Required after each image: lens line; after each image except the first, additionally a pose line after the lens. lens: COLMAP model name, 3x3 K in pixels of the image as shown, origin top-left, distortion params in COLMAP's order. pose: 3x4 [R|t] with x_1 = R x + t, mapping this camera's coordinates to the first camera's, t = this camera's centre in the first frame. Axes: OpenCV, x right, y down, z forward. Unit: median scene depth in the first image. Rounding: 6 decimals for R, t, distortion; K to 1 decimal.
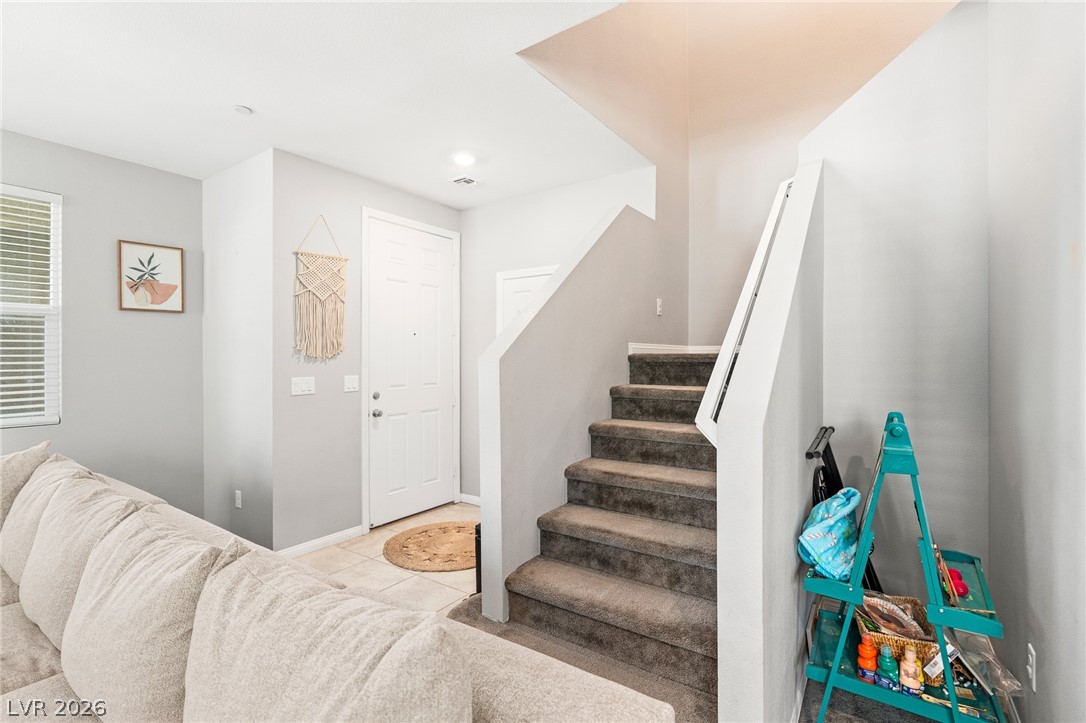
lens RADIAL K [[499.0, 0, 544.0], [0, 499.0, 358.9], [0, 0, 1]] dist [-0.006778, 0.002900]
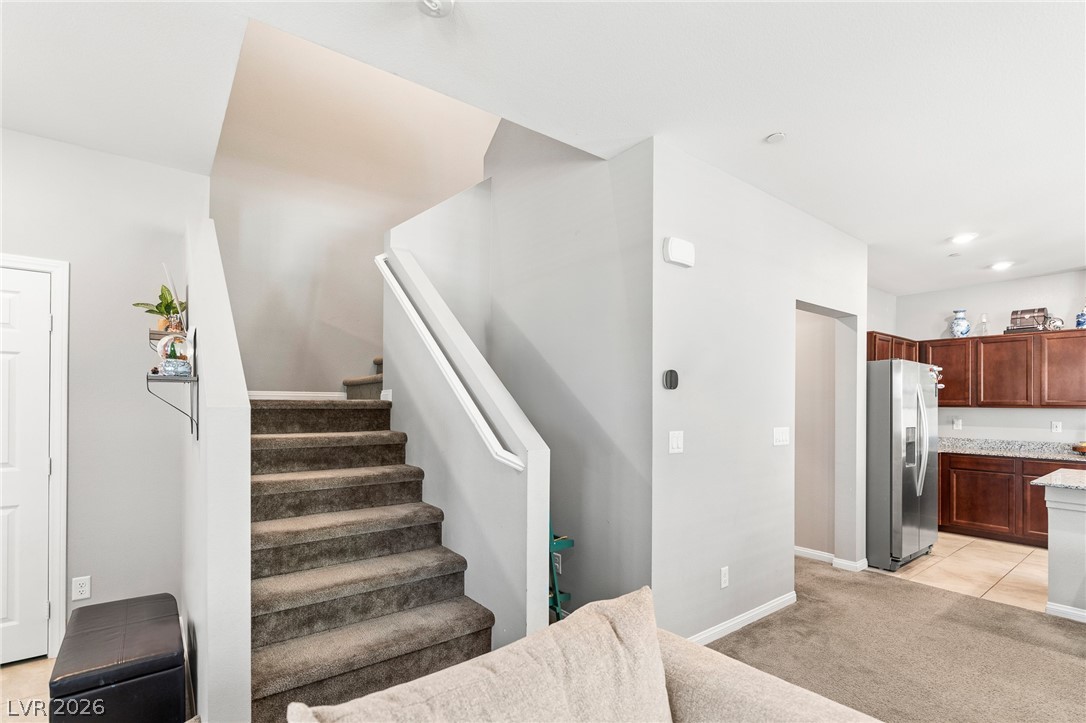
lens RADIAL K [[499.0, 0, 551.0], [0, 499.0, 400.3], [0, 0, 1]] dist [-0.006778, 0.002900]
pose [[0.306358, 0.006006, 0.951897, -0.395270], [-0.008364, 0.999958, -0.003617, -0.008683], [-0.951880, -0.006853, 0.306396, 0.179358]]
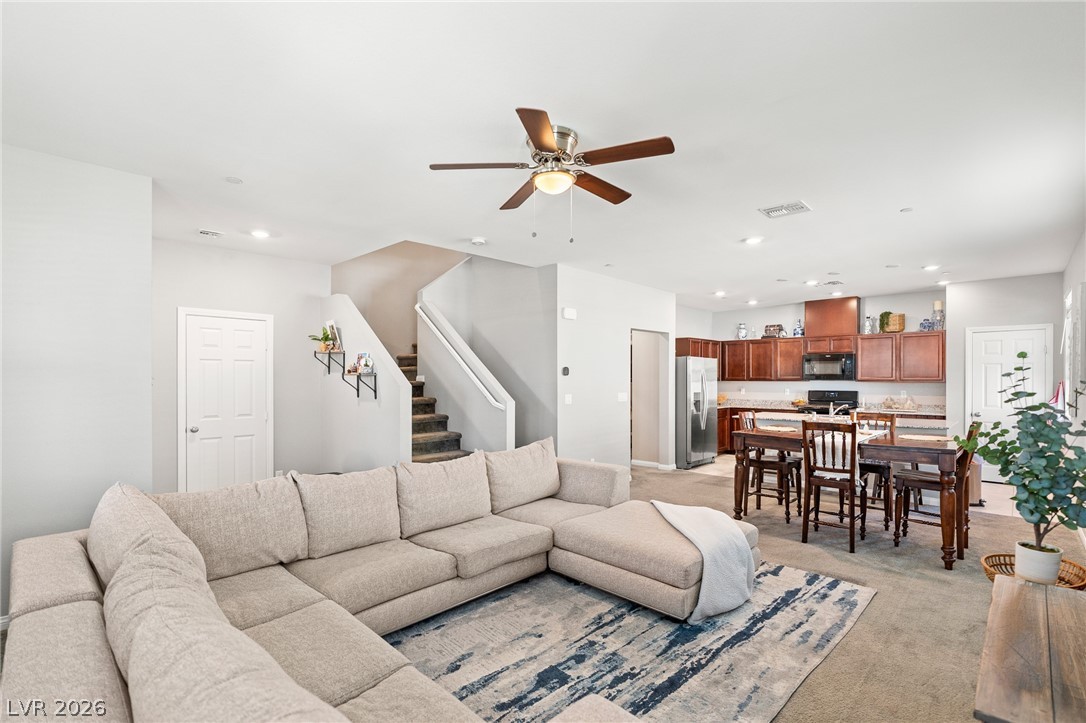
lens RADIAL K [[499.0, 0, 556.3], [0, 499.0, 382.1], [0, 0, 1]] dist [-0.006778, 0.002900]
pose [[0.139351, -0.008162, 0.990209, -1.322441], [0.000618, 0.999967, 0.008156, -0.021110], [-0.990243, -0.000525, 0.139352, 0.031045]]
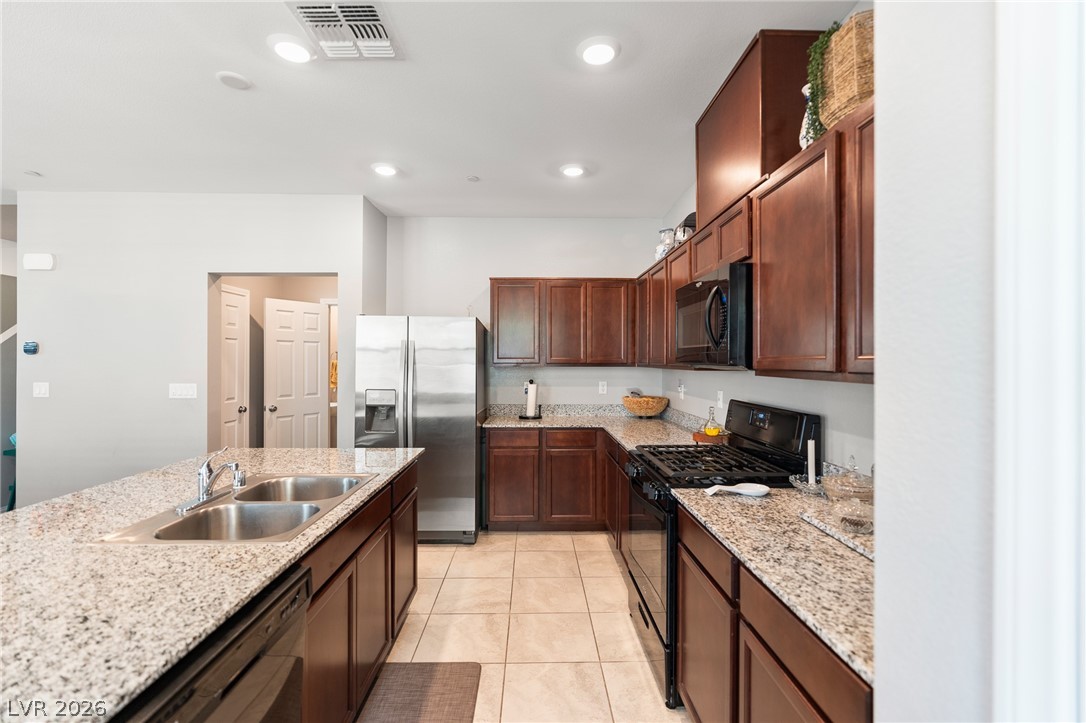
lens RADIAL K [[499.0, 0, 528.4], [0, 499.0, 363.5], [0, 0, 1]] dist [-0.006778, 0.002900]
pose [[0.812757, -0.002181, 0.582599, 0.670627], [-0.001665, 0.999980, 0.006067, -0.018228], [-0.582601, -0.005901, 0.812737, -1.389347]]
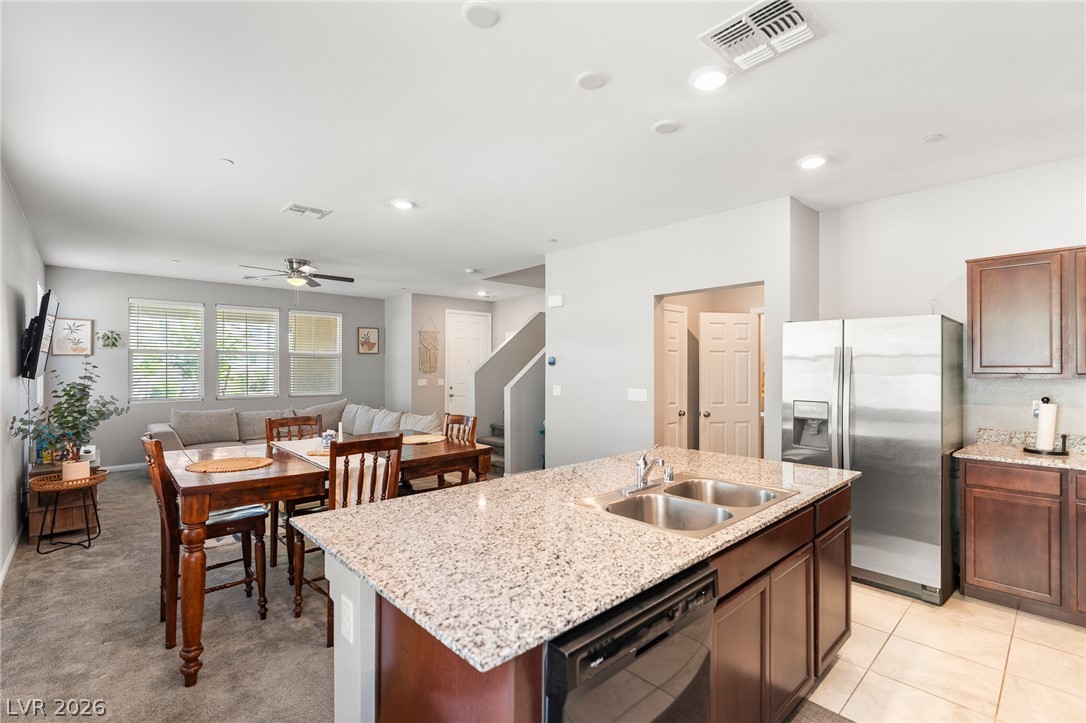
lens RADIAL K [[499.0, 0, 550.6], [0, 499.0, 368.1], [0, 0, 1]] dist [-0.006778, 0.002900]
pose [[0.975333, -0.000688, -0.220740, 0.754054], [0.000555, 1.000000, -0.000663, -0.020775], [0.220740, 0.000524, 0.975333, -1.408277]]
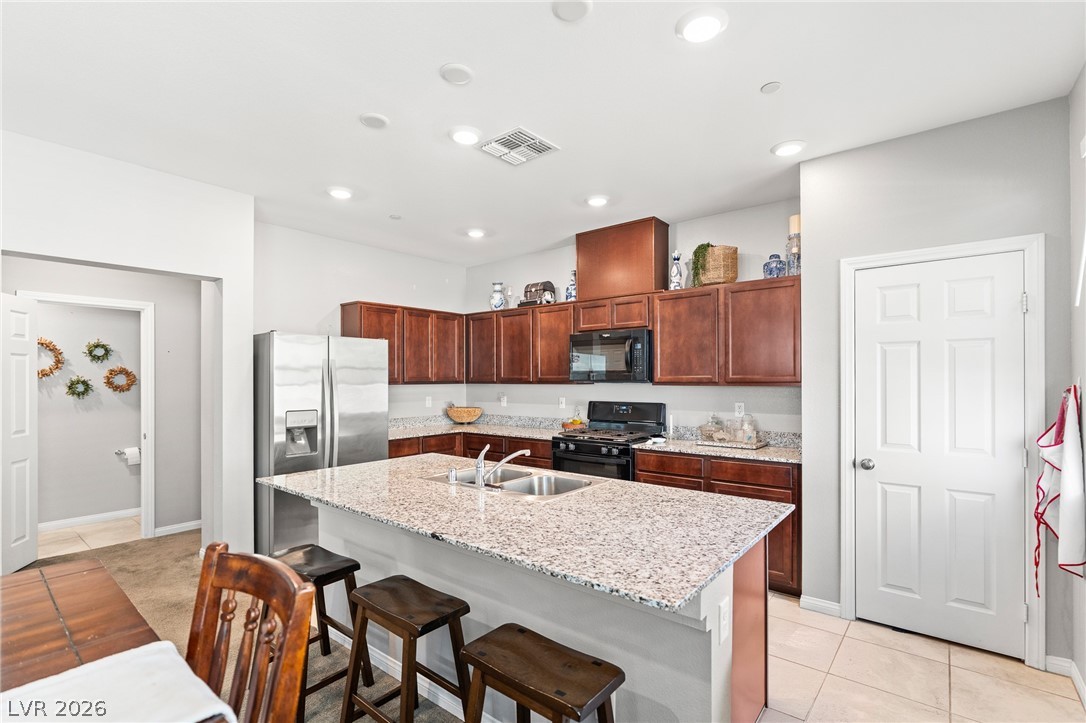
lens RADIAL K [[499.0, 0, 548.8], [0, 499.0, 377.7], [0, 0, 1]] dist [-0.006778, 0.002900]
pose [[0.069451, 0.001249, 0.997585, 0.027869], [0.002790, 0.999995, -0.001446, -0.019539], [-0.997581, 0.002884, 0.069447, -0.898198]]
